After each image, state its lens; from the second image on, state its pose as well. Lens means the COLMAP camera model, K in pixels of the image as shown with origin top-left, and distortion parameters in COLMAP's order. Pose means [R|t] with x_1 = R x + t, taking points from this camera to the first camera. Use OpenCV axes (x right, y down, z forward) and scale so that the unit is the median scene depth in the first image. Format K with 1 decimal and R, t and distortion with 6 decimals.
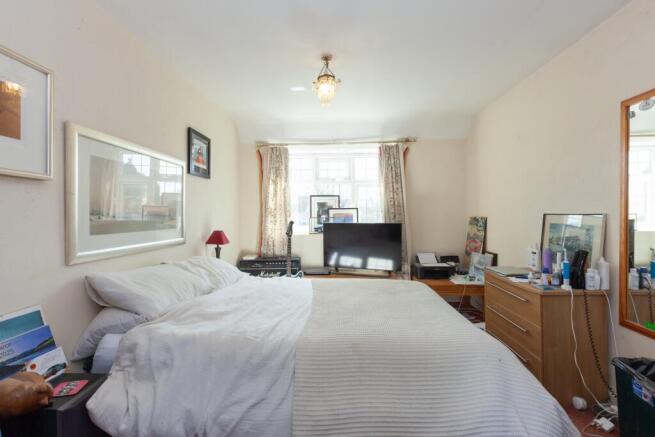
lens RADIAL K [[316.3, 0, 330.5], [0, 316.3, 216.0], [0, 0, 1]] dist [0.001277, 0.000141]
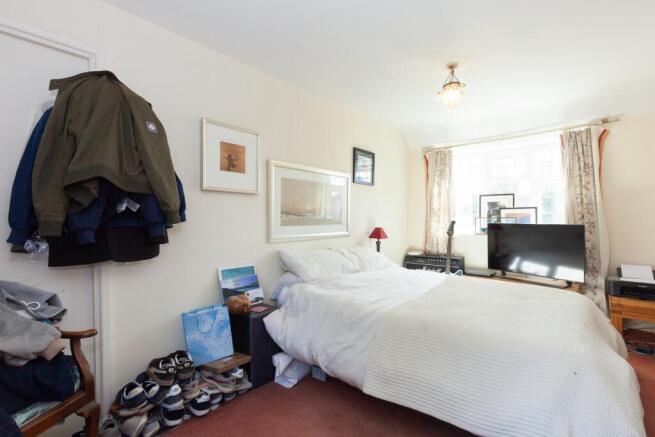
lens RADIAL K [[316.3, 0, 330.5], [0, 316.3, 216.0], [0, 0, 1]] dist [0.001277, 0.000141]
pose [[0.777271, 0.001658, -0.629164, 0.256436], [-0.005426, 0.999977, -0.004067, 0.007662], [0.629143, 0.006575, 0.777262, -0.060884]]
